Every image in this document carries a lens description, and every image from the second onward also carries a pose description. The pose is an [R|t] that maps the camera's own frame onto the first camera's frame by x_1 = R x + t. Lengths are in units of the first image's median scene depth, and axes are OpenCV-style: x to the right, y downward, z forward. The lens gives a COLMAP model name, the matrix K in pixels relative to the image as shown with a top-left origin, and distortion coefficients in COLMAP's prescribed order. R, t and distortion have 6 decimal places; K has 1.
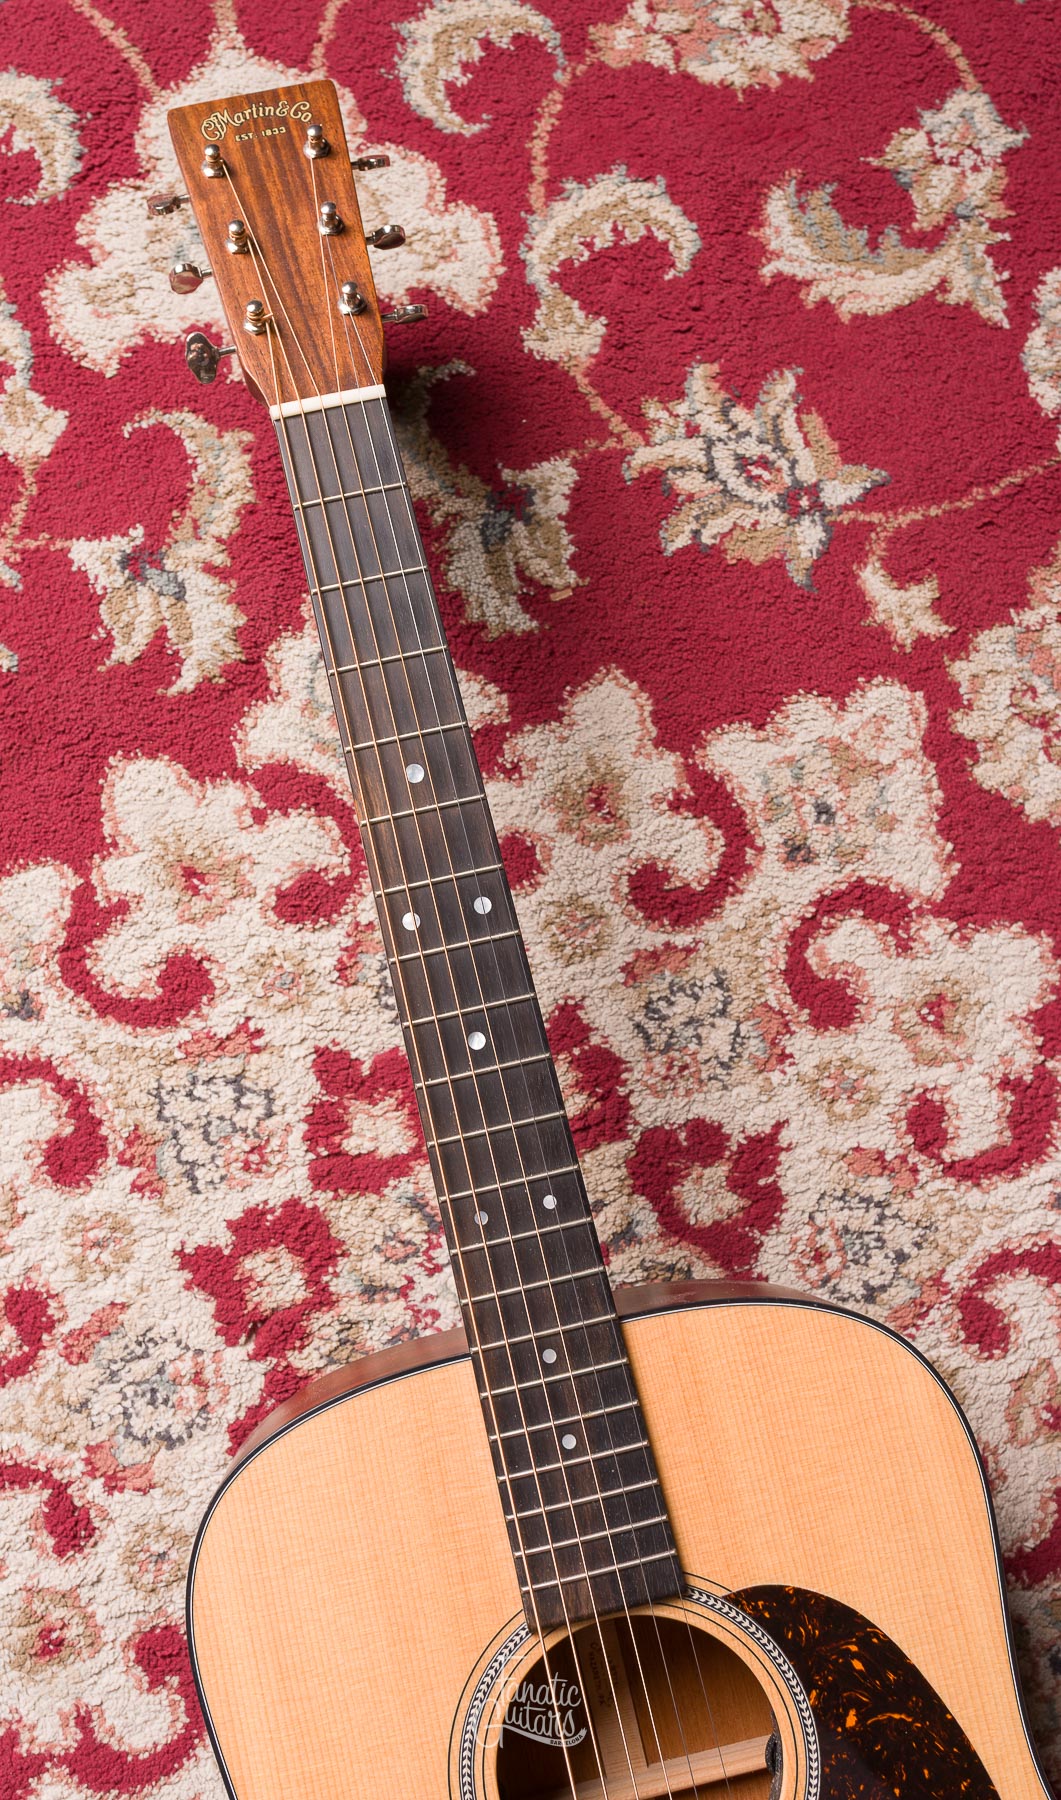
lens RADIAL K [[1746.9, 0, 456.1], [0, 1746.9, 896.6], [0, 0, 1]] dist [0.000573, -0.000217]
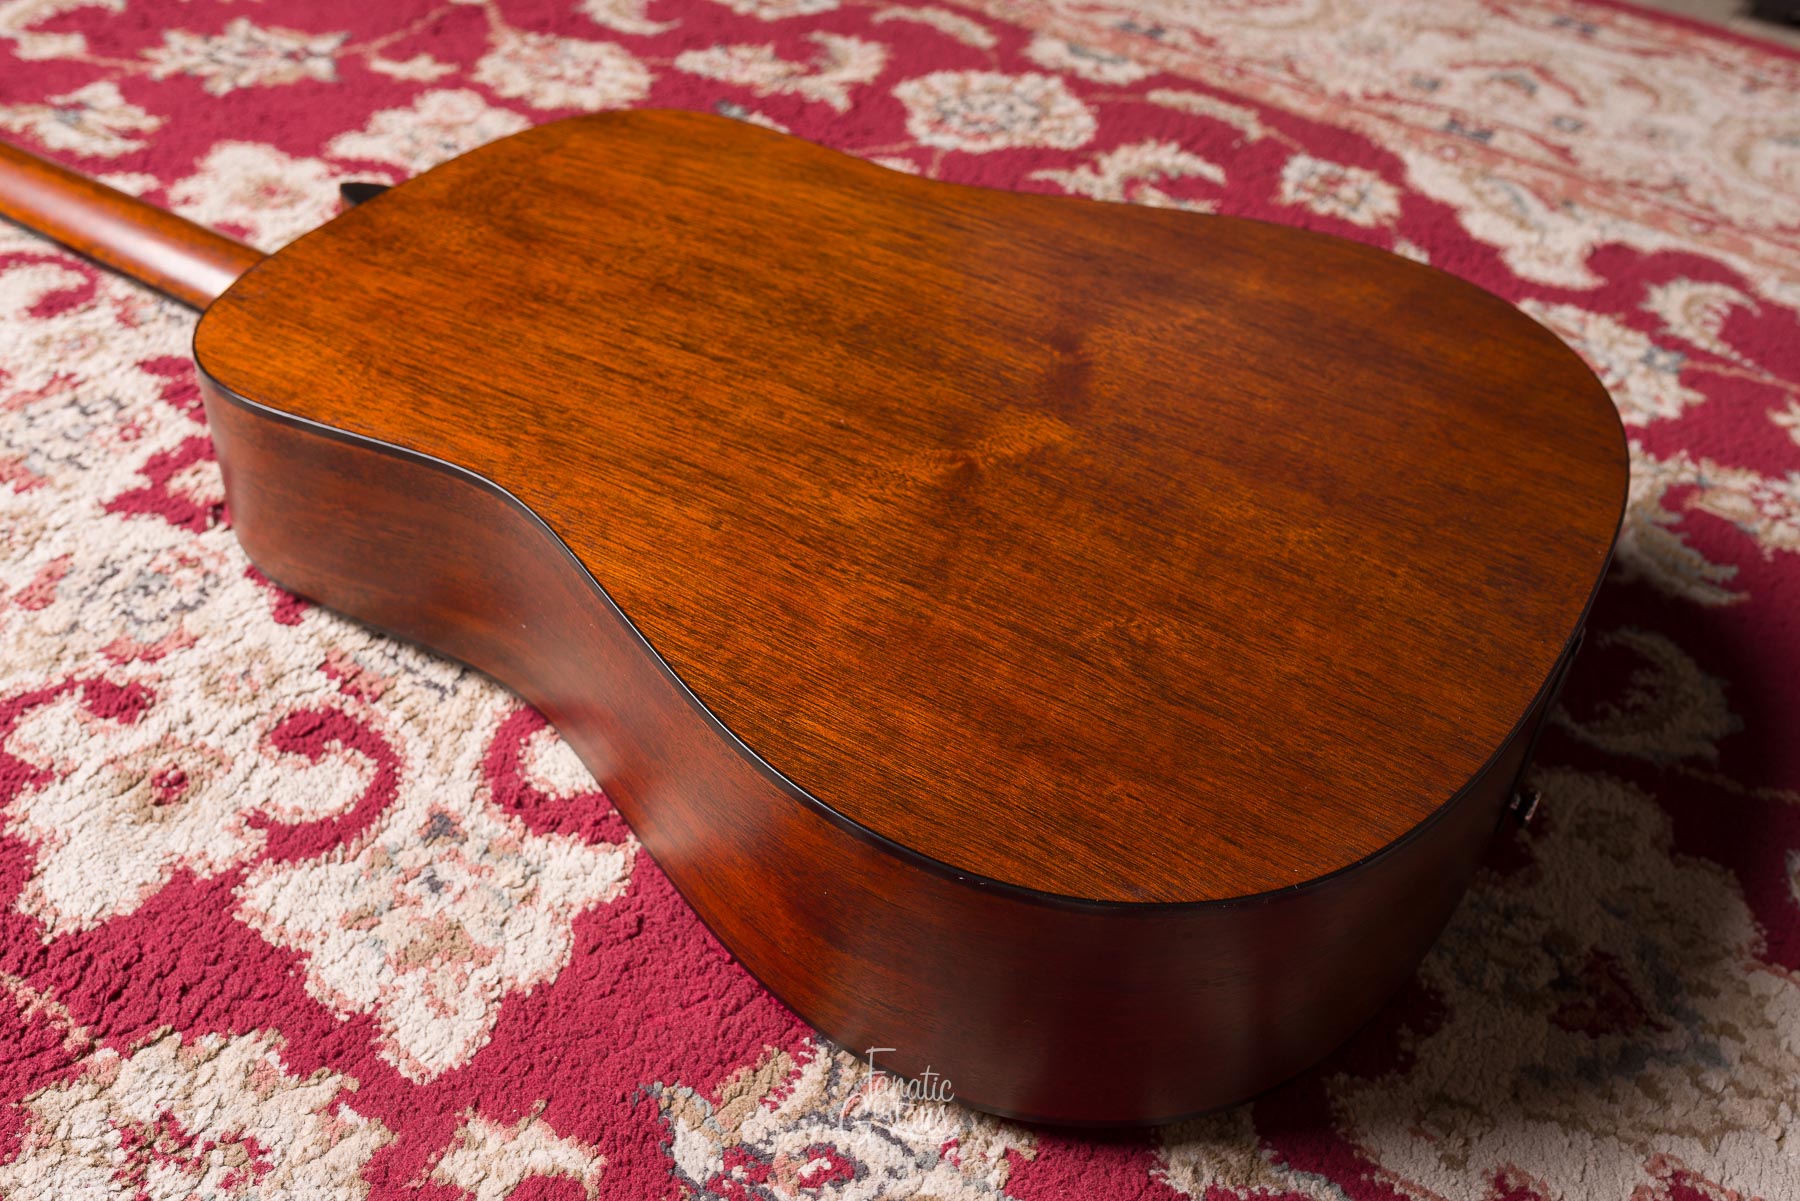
lens RADIAL K [[1757.8, 0, 900.0], [0, 1757.8, 600.5], [0, 0, 1]] dist [0.002037, -0.002707]
pose [[0.719593, -0.421232, 0.552041, -0.366115], [0.674218, 0.614089, -0.410274, 0.850241], [-0.166182, 0.667426, 0.725897, 0.275795]]
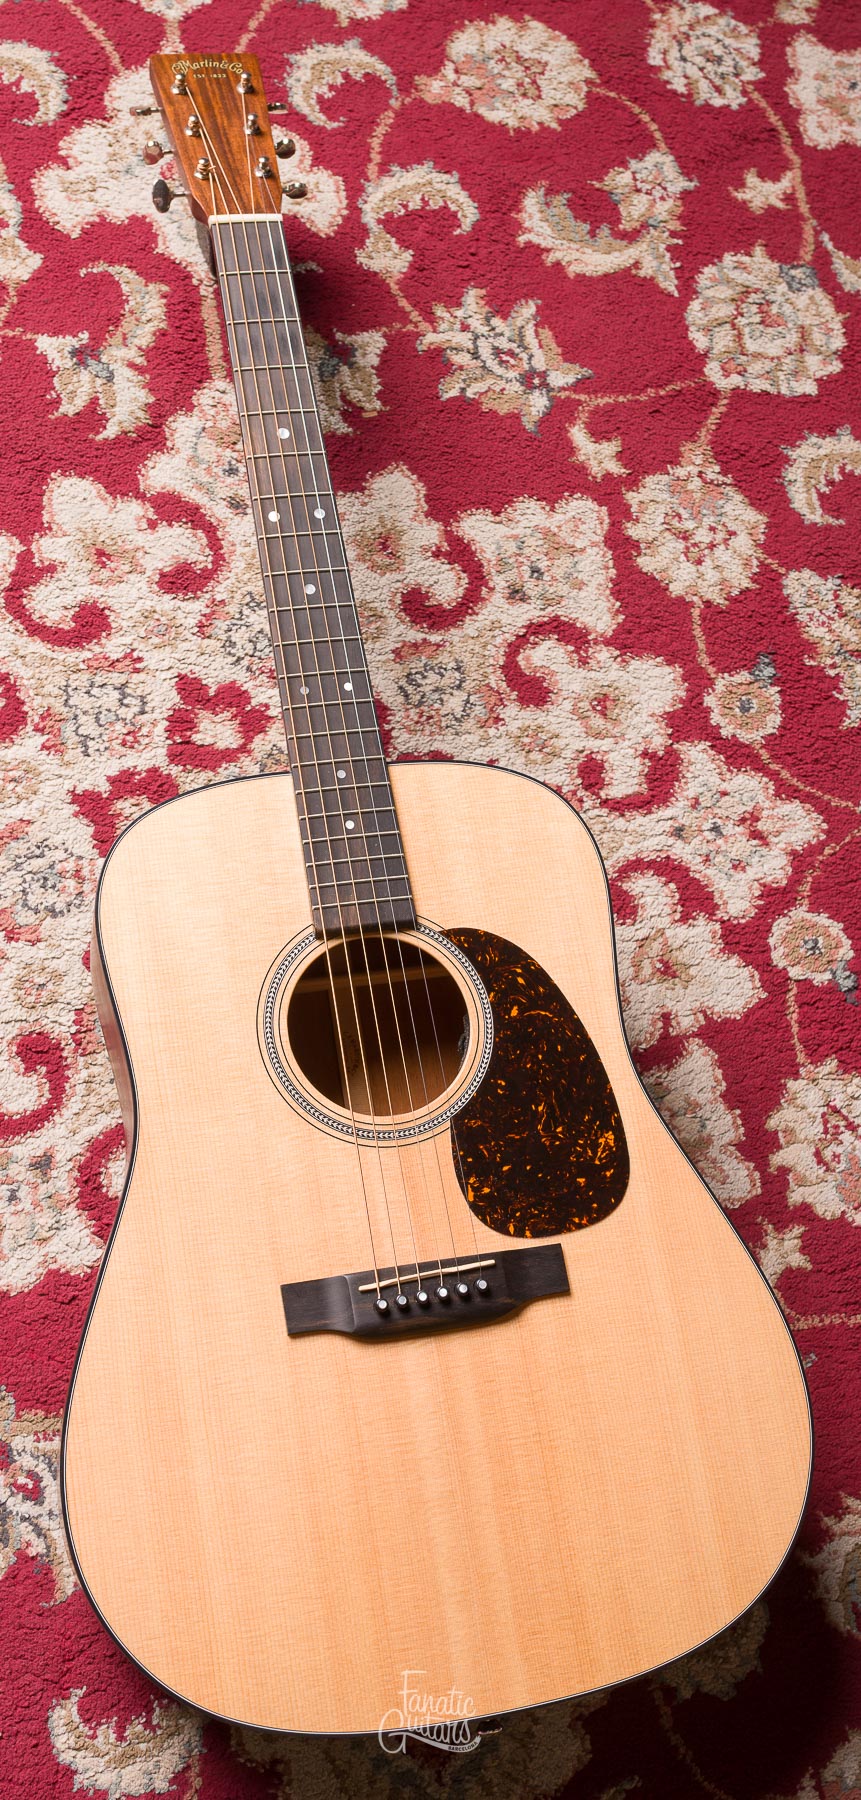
lens RADIAL K [[1946.2, 0, 380.4], [0, 1946.2, 907.1], [0, 0, 1]] dist [-0.002282, 0.005974]
pose [[0.988961, 0.098050, 0.111094, -0.072585], [-0.077480, 0.981277, -0.176330, 0.525384], [-0.126303, 0.165776, 0.978042, -0.535151]]
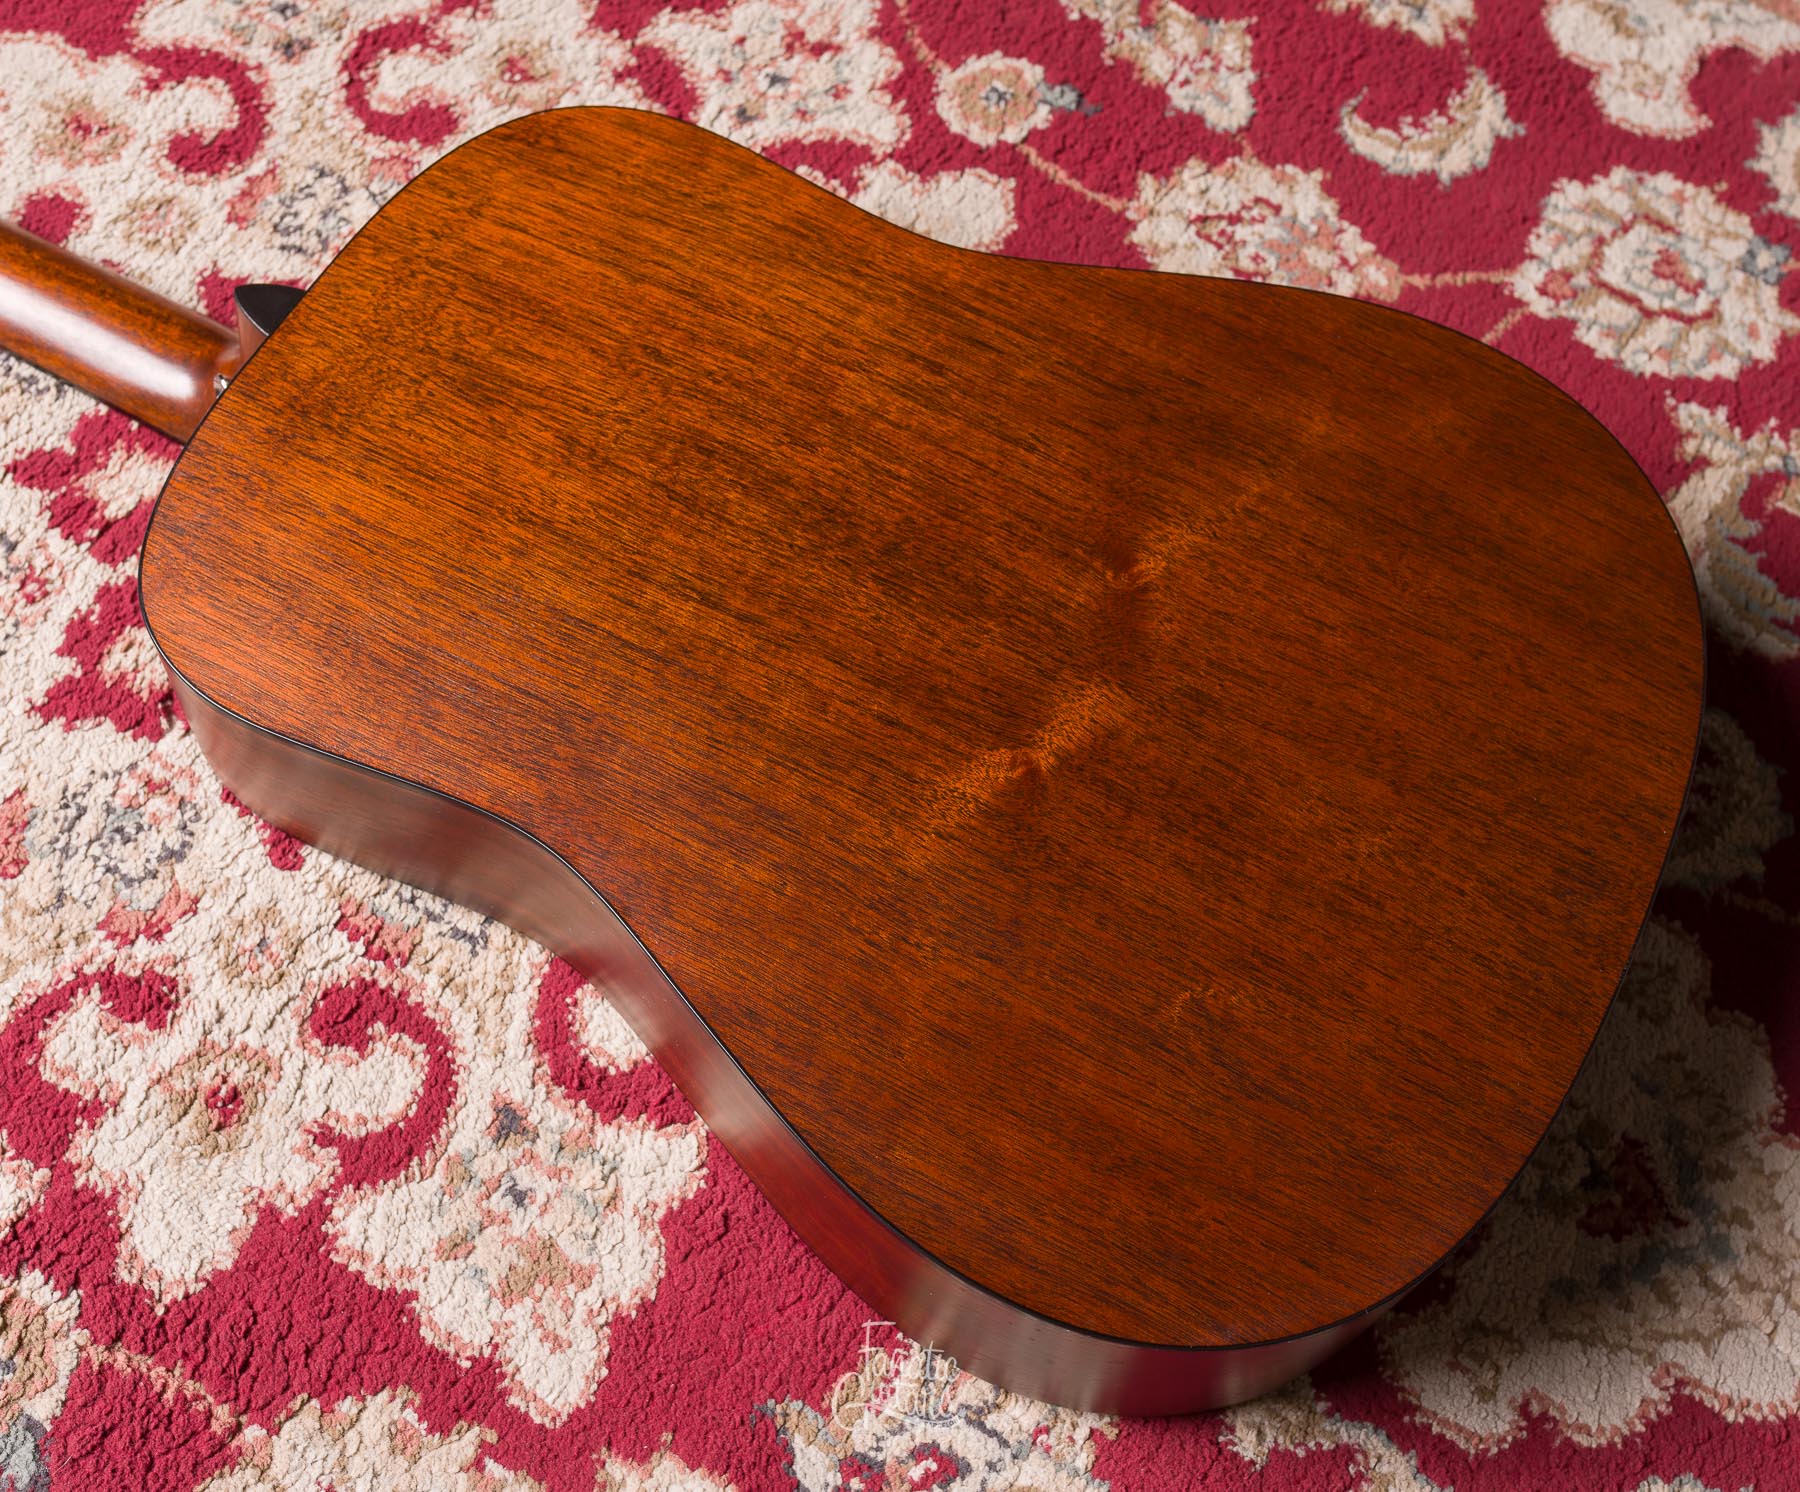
lens RADIAL K [[2238.3, 0, 945.2], [0, 2238.3, 744.9], [0, 0, 1]] dist [-0.002379, 0.007435]
pose [[0.656084, -0.646611, 0.389163, -0.280614], [0.725884, 0.681777, -0.090955, 0.587719], [-0.206510, 0.342161, 0.916667, -0.042732]]
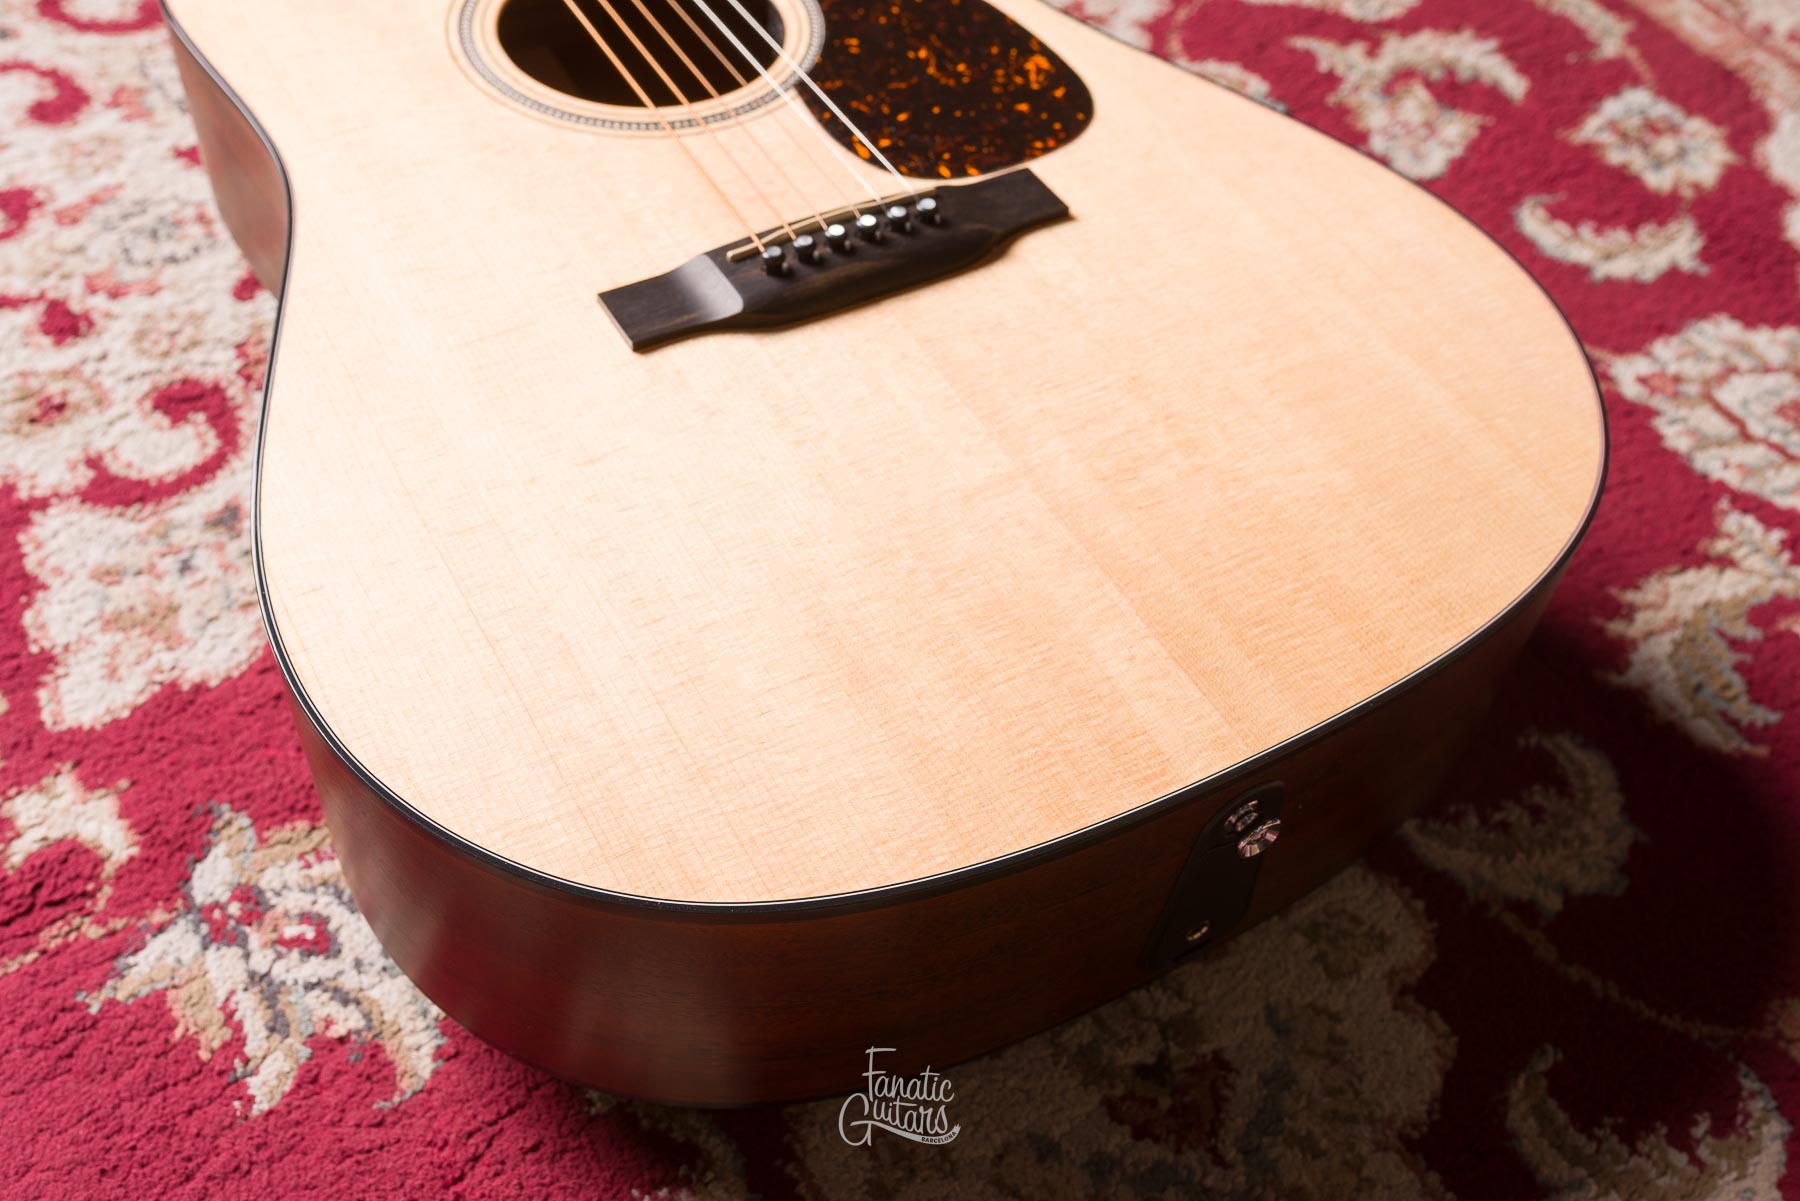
lens RADIAL K [[1773.4, 0, 900.0], [0, 1773.4, 600.5], [0, 0, 1]] dist [0.001681, 0.006008]
pose [[0.954799, -0.202376, 0.217721, -0.031733], [0.286337, 0.822842, -0.490859, 0.984364], [-0.079812, 0.531013, 0.843596, 0.228542]]
